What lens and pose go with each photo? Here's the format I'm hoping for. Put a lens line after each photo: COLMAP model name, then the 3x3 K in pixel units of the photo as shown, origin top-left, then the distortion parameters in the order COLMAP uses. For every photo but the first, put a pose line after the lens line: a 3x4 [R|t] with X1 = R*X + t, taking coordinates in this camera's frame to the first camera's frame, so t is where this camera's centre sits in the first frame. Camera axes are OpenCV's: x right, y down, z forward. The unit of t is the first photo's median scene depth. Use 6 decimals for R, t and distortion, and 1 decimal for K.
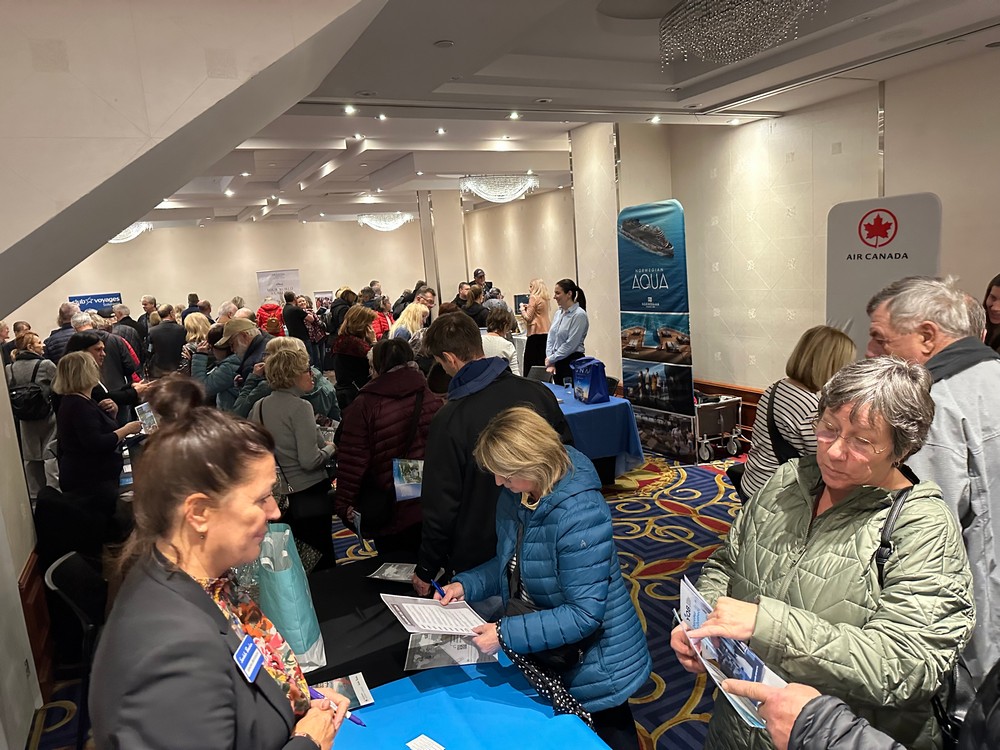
lens RADIAL K [[698.7, 0, 497.3], [0, 698.7, 380.7], [0, 0, 1]] dist [0.091962, -0.114373]
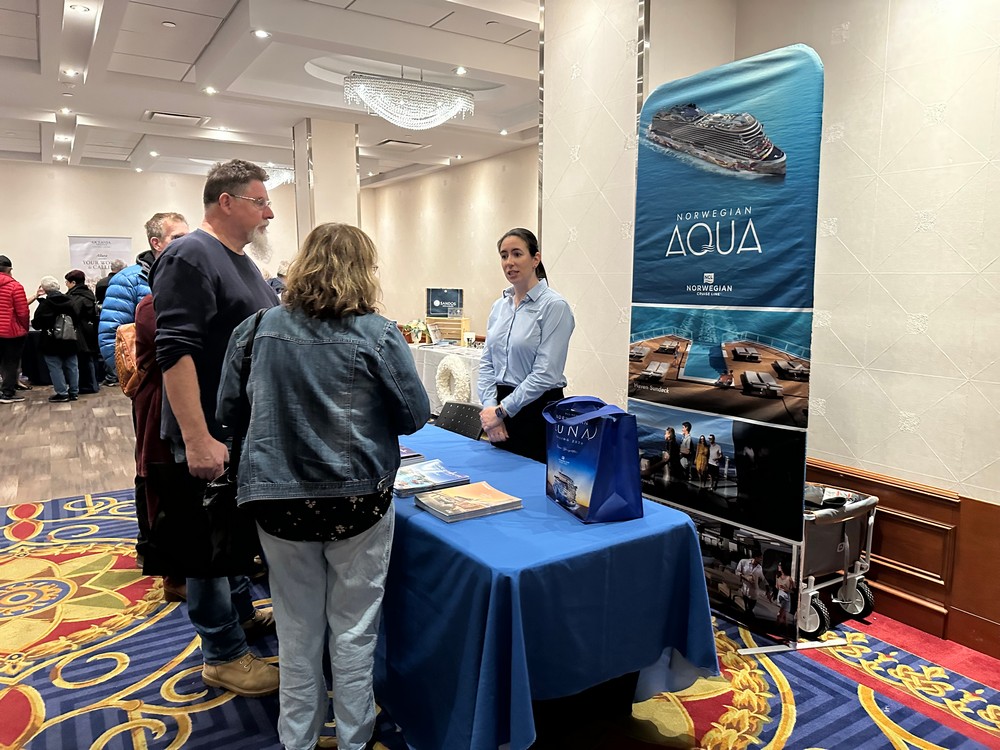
lens RADIAL K [[698.7, 0, 497.3], [0, 698.7, 380.7], [0, 0, 1]] dist [0.091962, -0.114373]
pose [[0.990548, 0.062602, 0.122049, 0.026354], [-0.059310, 0.997776, -0.030426, -0.025512], [-0.123683, 0.022899, 0.992058, 0.556415]]
